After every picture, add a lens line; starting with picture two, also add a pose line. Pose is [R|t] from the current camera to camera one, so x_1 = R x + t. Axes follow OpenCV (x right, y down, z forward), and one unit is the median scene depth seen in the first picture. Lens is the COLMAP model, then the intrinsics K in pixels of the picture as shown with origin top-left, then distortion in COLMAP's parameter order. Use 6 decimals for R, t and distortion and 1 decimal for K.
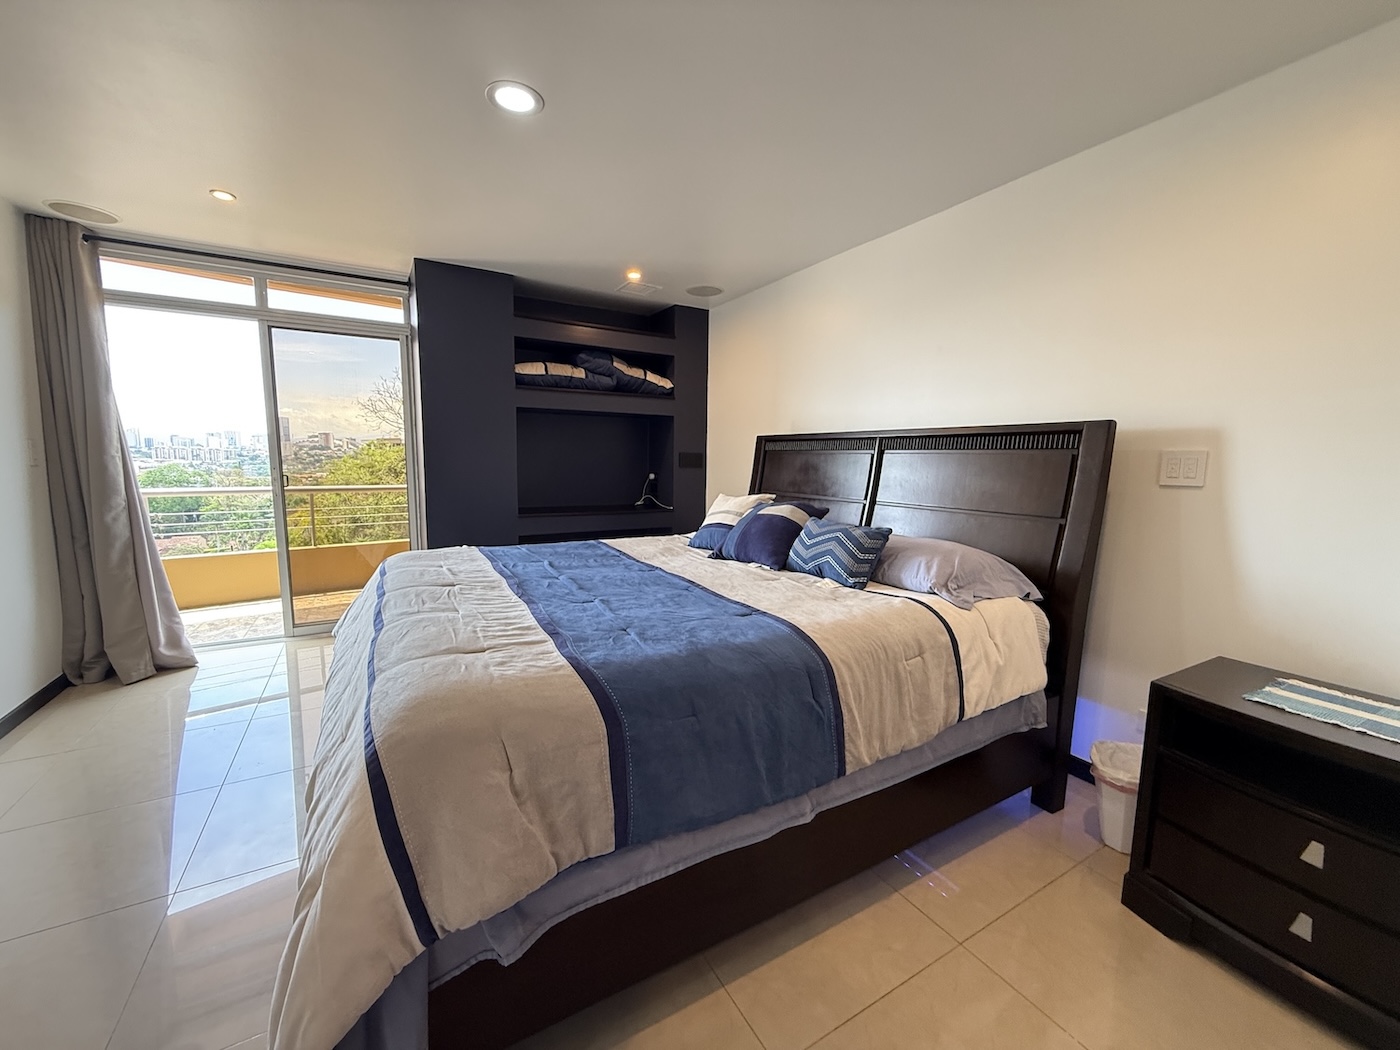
lens RADIAL K [[555.9, 0, 693.2], [0, 555.9, 525.0], [0, 0, 1]] dist [-0.000639, -0.000075]
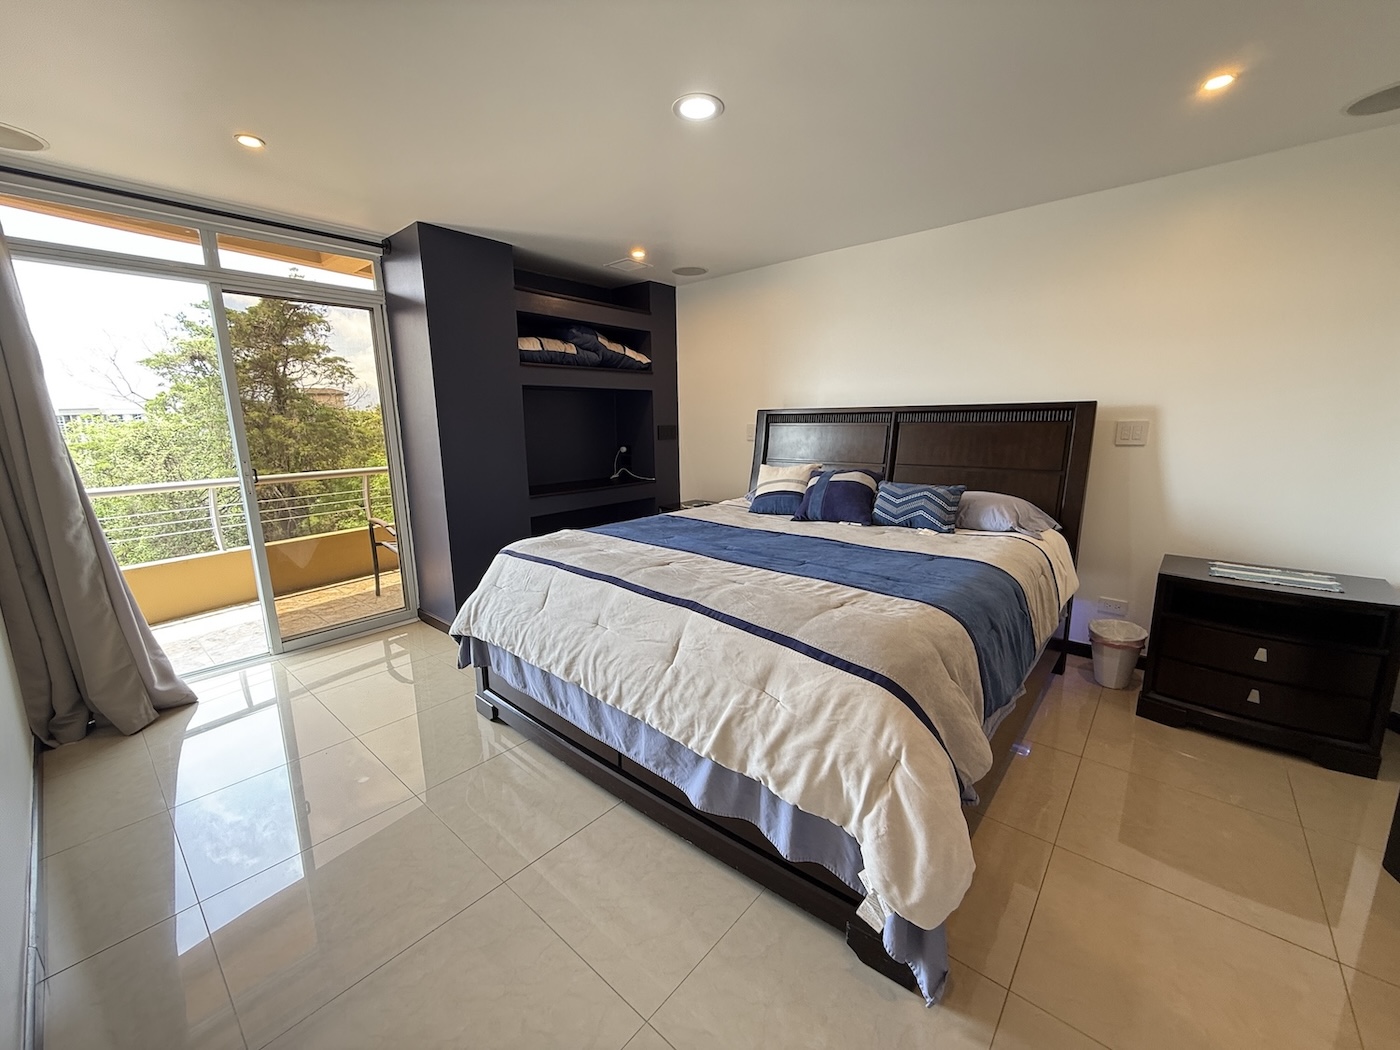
lens RADIAL K [[555.9, 0, 693.2], [0, 555.9, 525.0], [0, 0, 1]] dist [-0.000639, -0.000075]
pose [[0.945572, -0.087357, 0.313469, -0.452336], [0.066139, 0.994779, 0.077714, -0.031424], [-0.318622, -0.052752, 0.946413, -0.031806]]
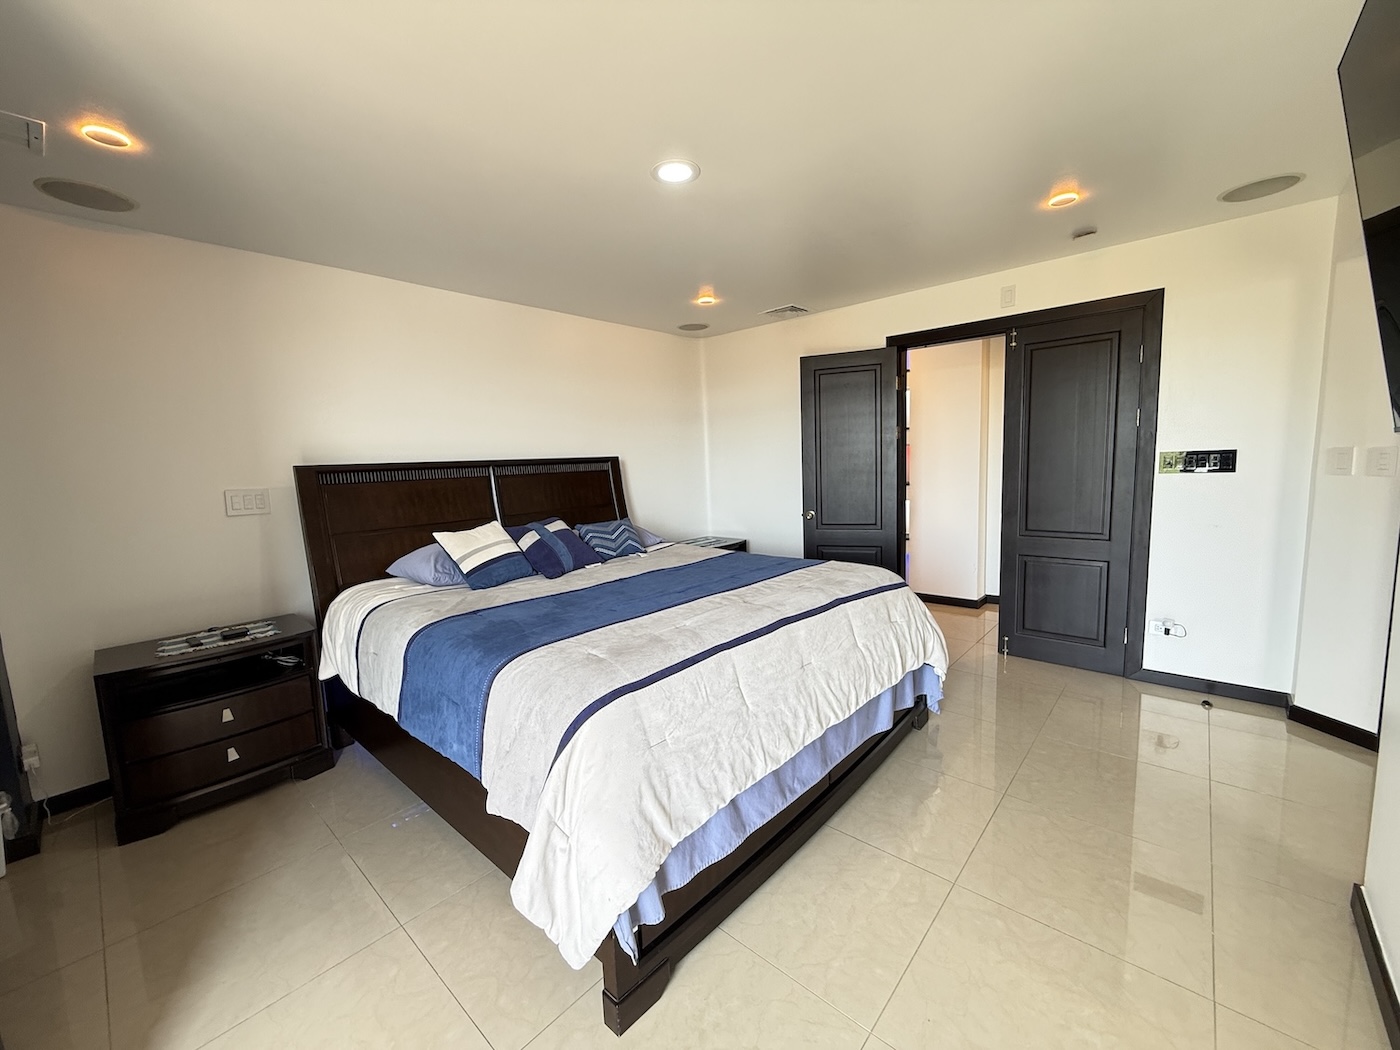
lens RADIAL K [[561.0, 0, 698.5], [0, 561.0, 524.9], [0, 0, 1]] dist [0.000477, -0.000122]
pose [[-0.309434, -0.111037, 0.944416, -0.910662], [0.150218, 0.974981, 0.163849, -0.151253], [-0.938981, 0.192569, -0.285013, 0.868774]]
